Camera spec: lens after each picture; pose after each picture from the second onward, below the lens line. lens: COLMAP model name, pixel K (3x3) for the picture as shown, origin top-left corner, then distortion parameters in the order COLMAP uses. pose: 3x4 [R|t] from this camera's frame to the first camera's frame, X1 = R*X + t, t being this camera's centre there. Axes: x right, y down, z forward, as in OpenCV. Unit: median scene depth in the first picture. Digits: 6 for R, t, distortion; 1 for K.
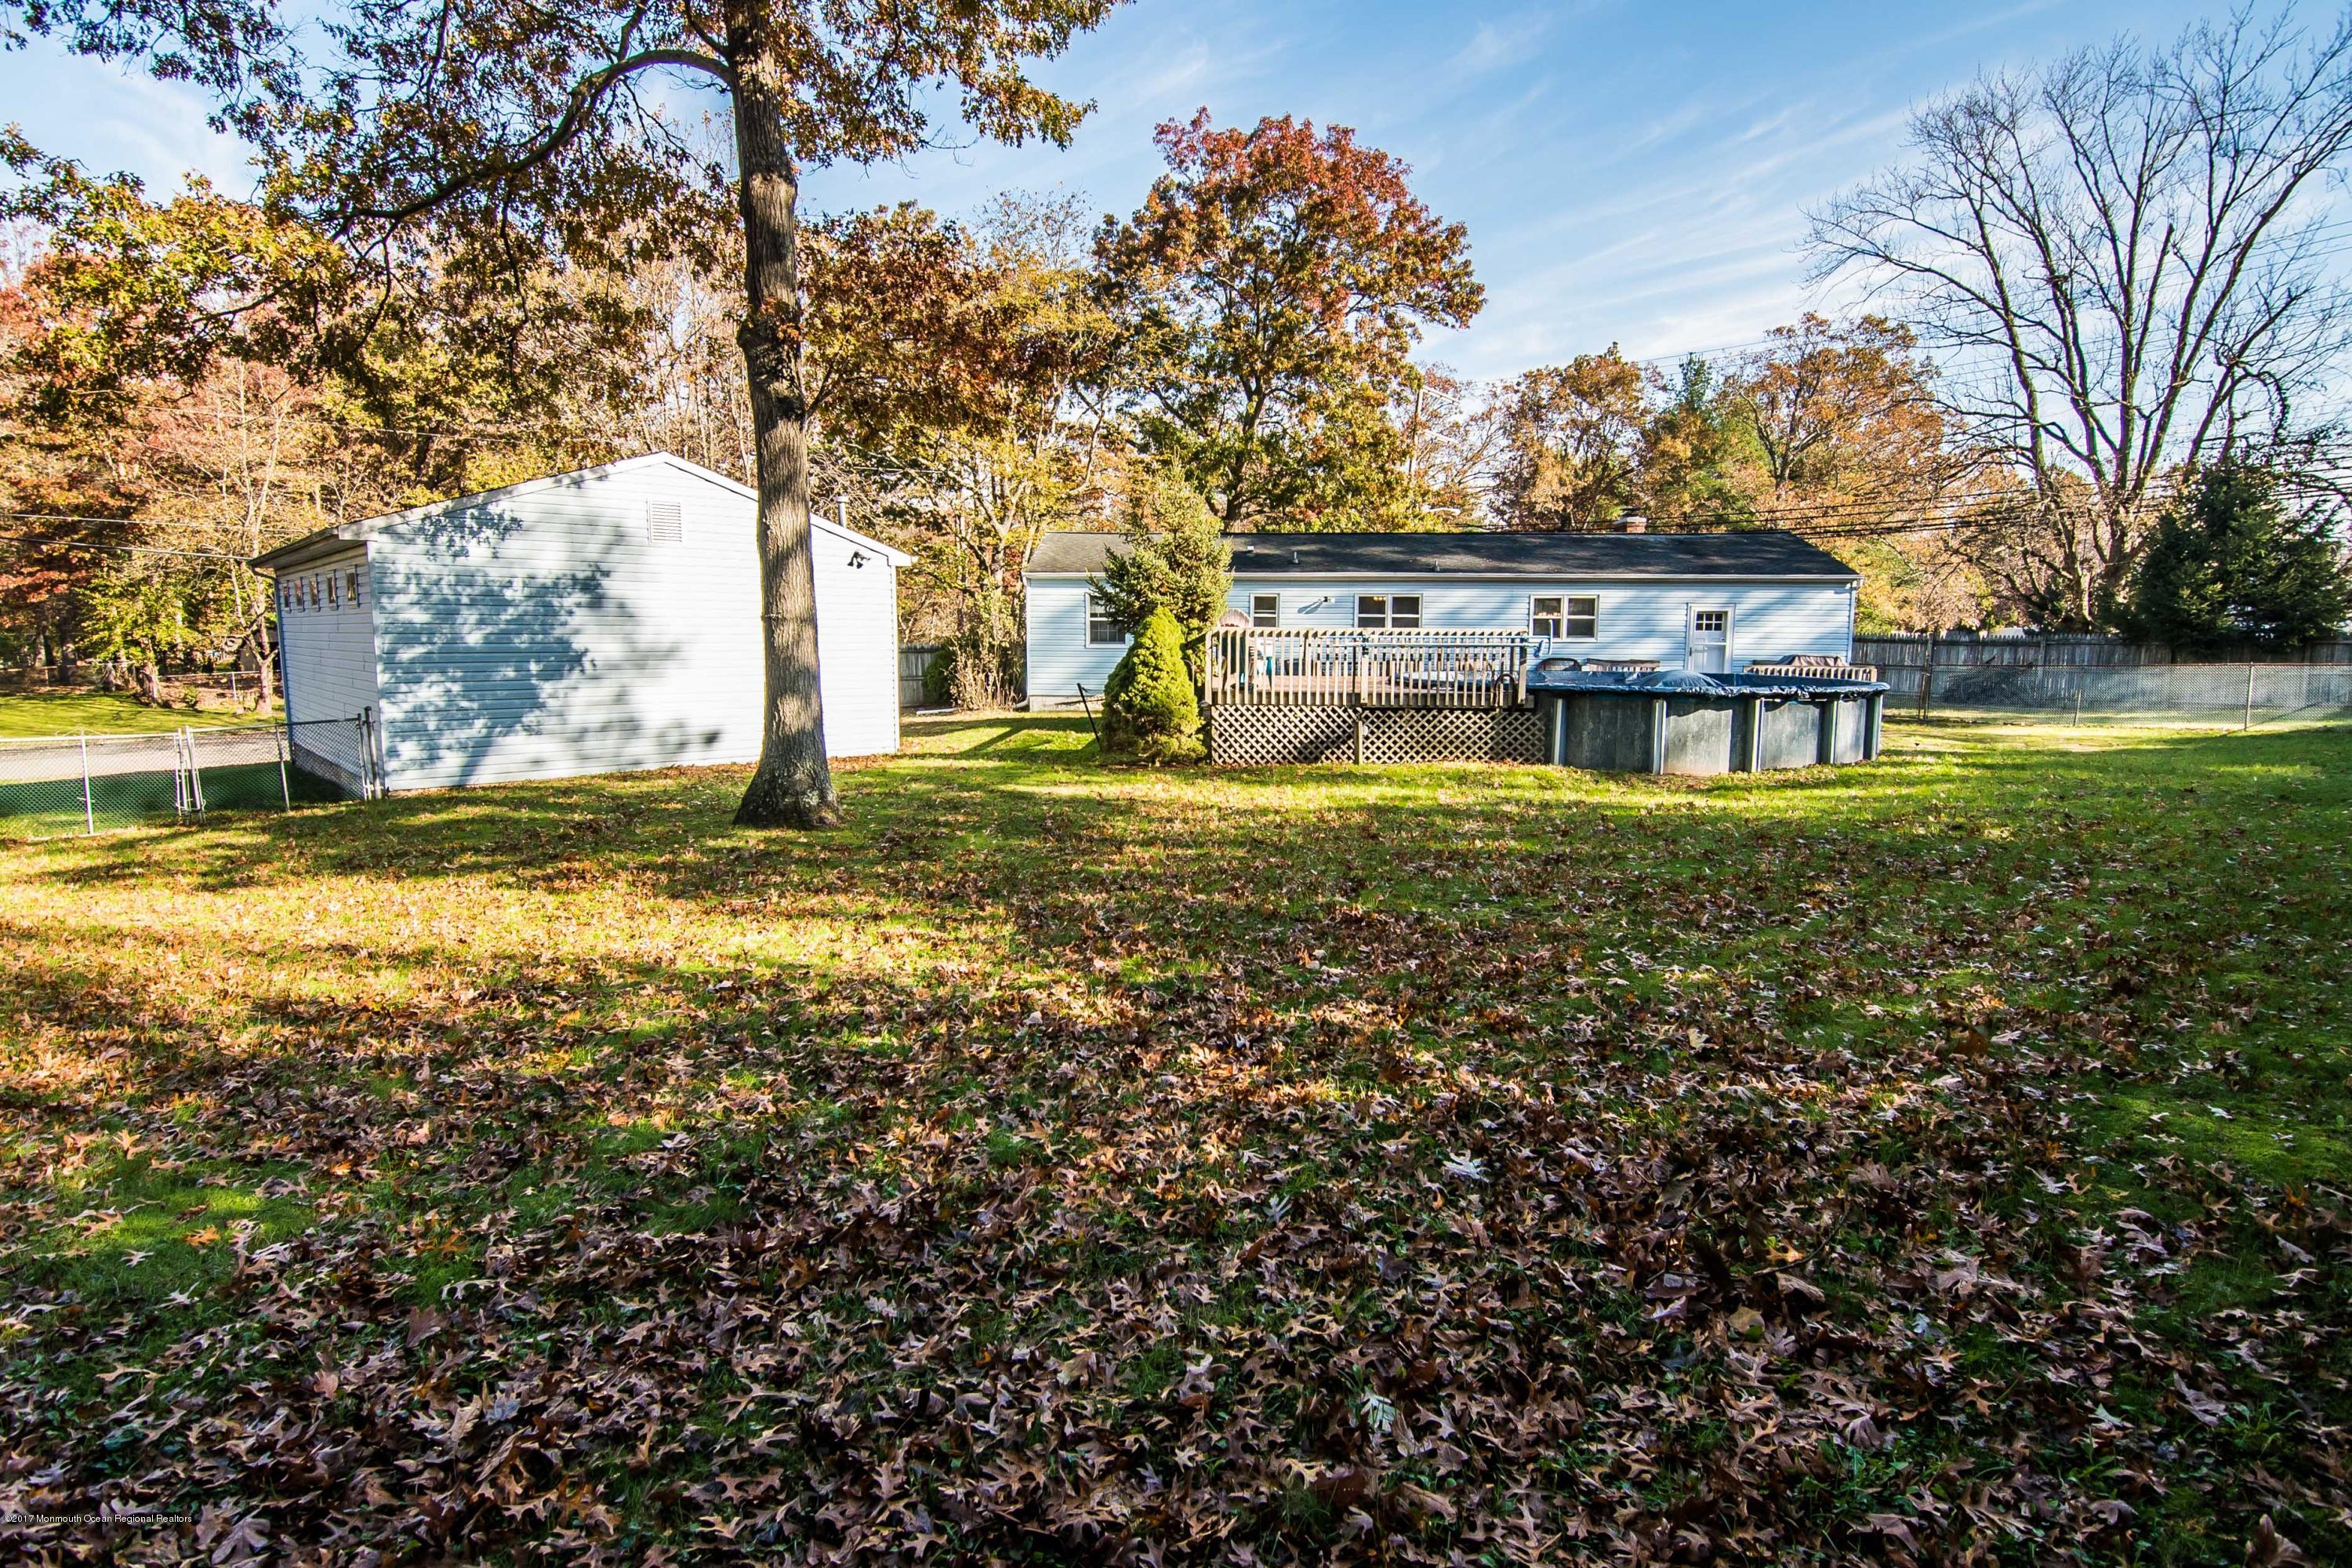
lens RADIAL K [[1163.6, 0, 1154.0], [0, 1163.6, 782.1], [0, 0, 1]] dist [-0.005088, -0.010338]
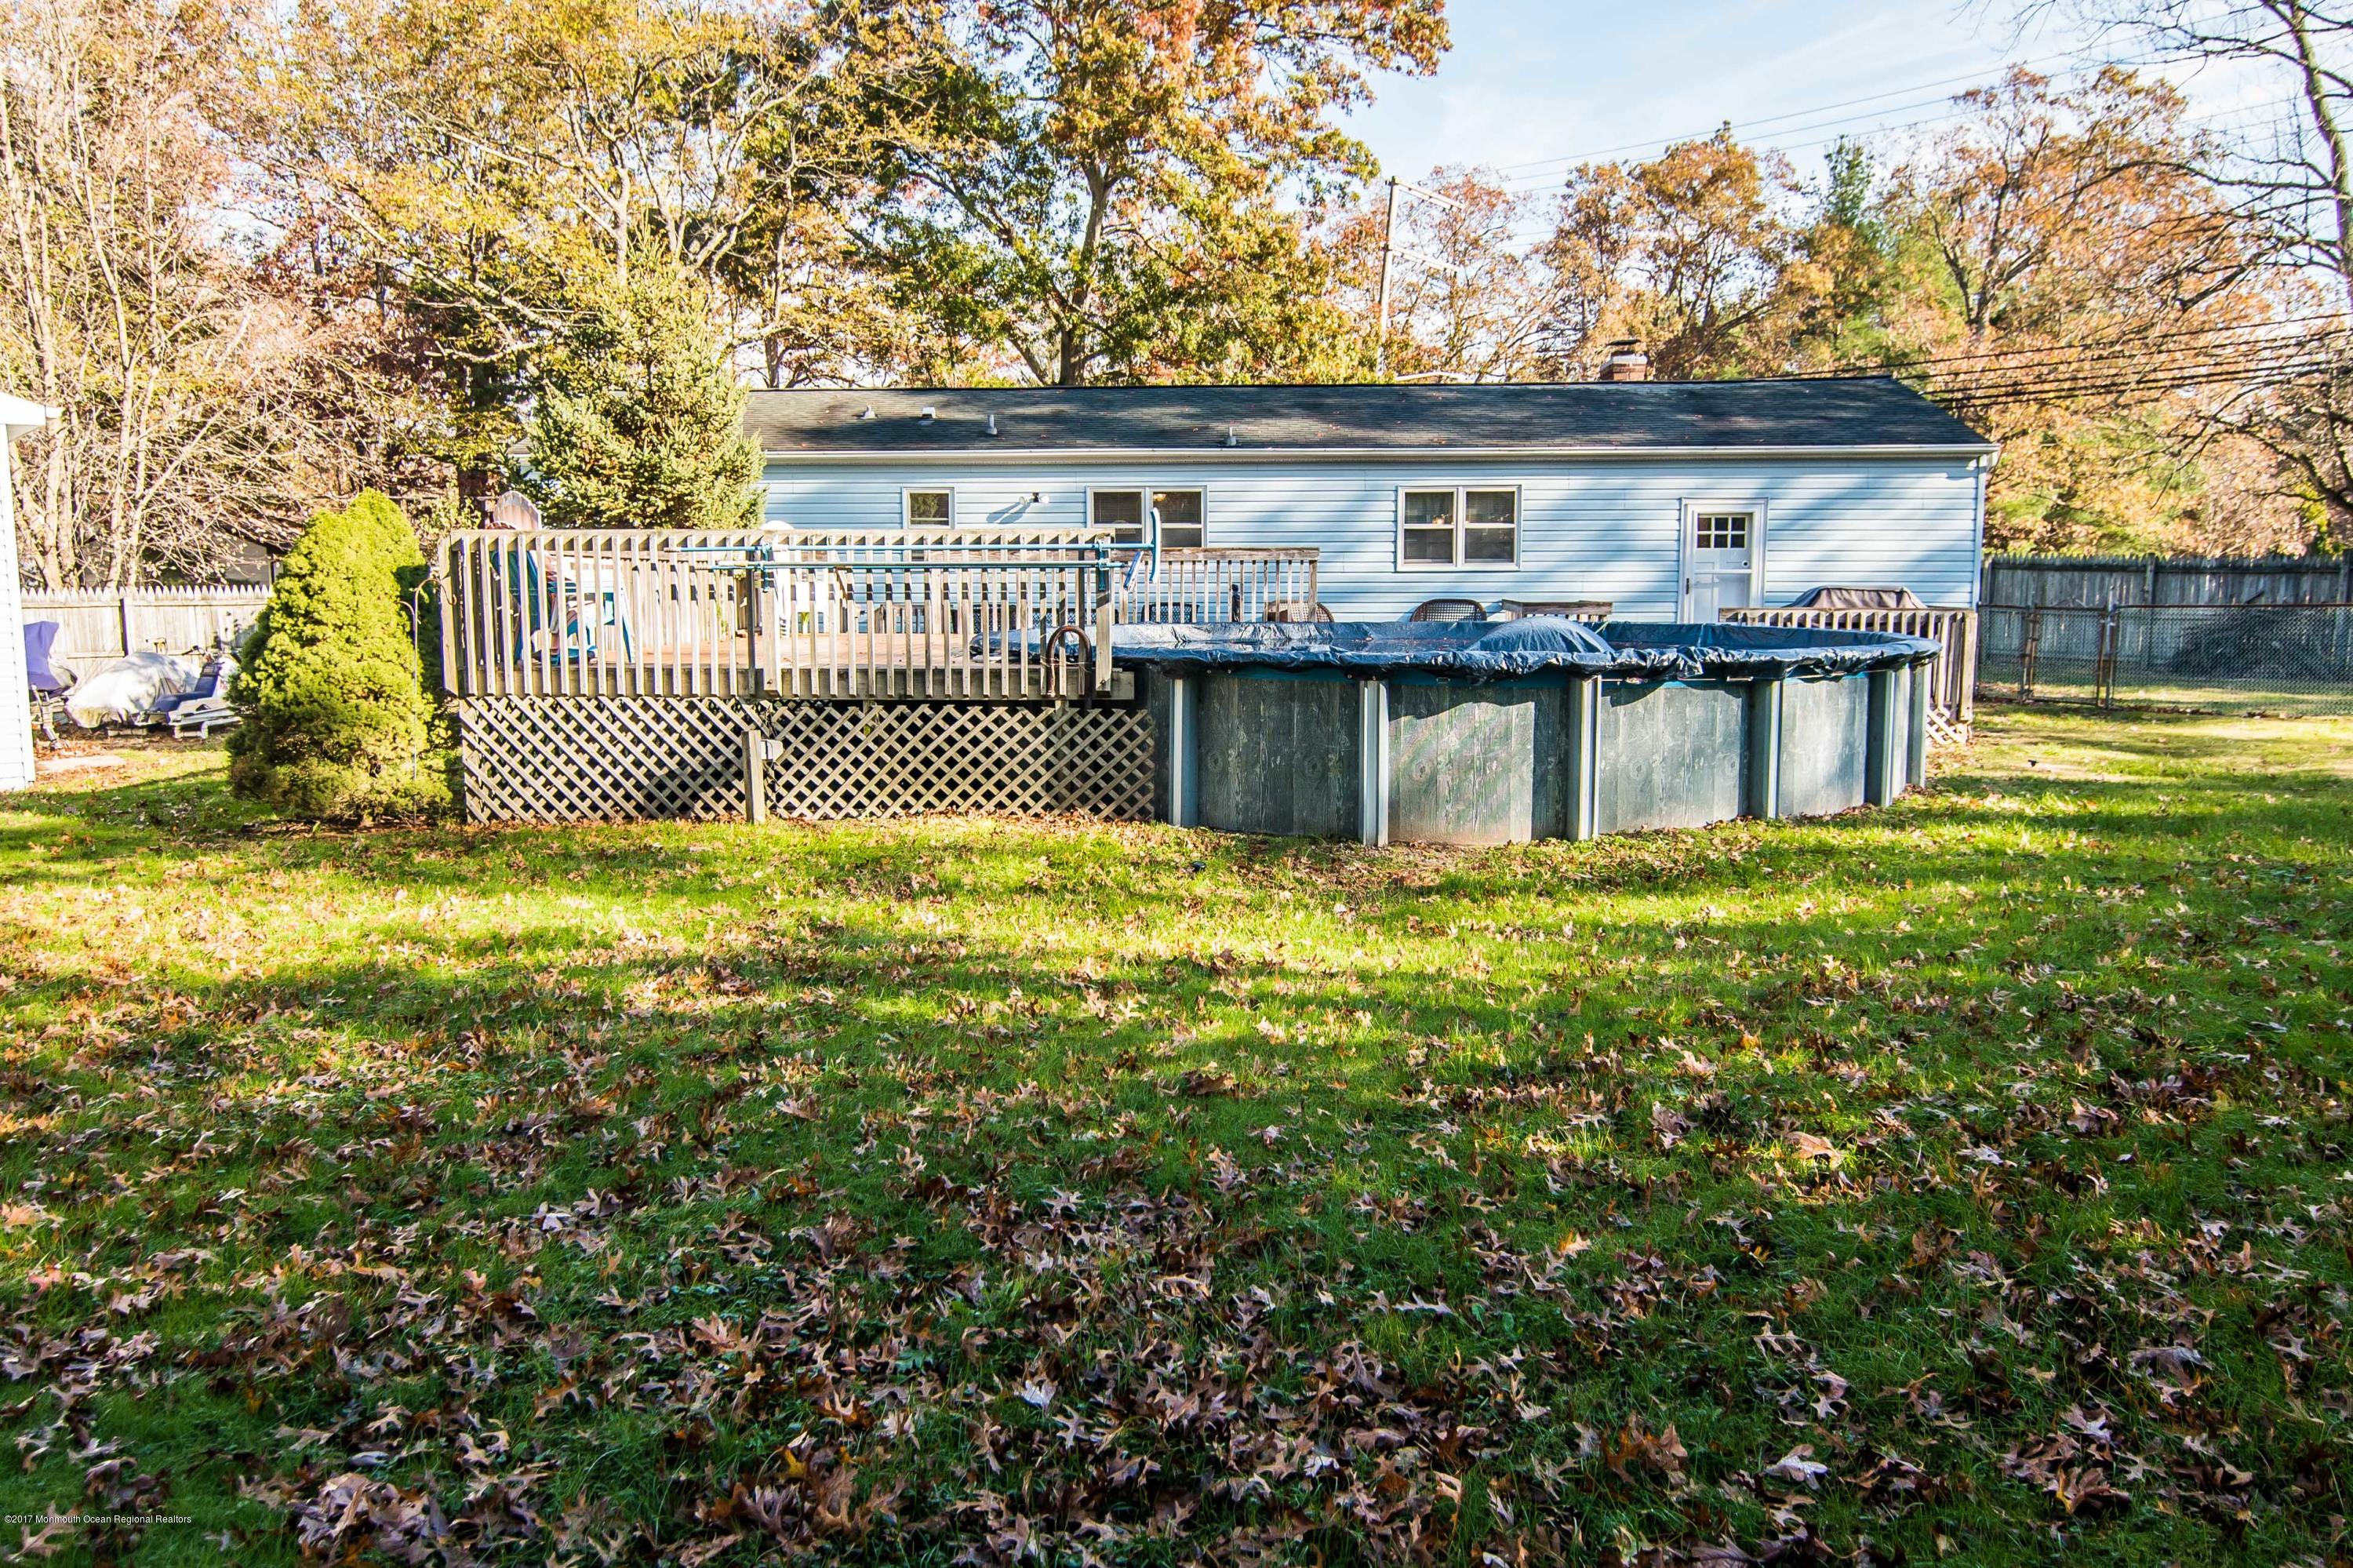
lens RADIAL K [[1603.3, 0, 1175.3], [0, 1603.3, 777.8], [0, 0, 1]] dist [-0.004109, -0.005023]
pose [[0.999931, -0.005794, -0.010253, 0.225296], [0.005751, 0.999975, -0.004224, -0.019187], [0.010277, 0.004165, 0.999939, 0.234587]]
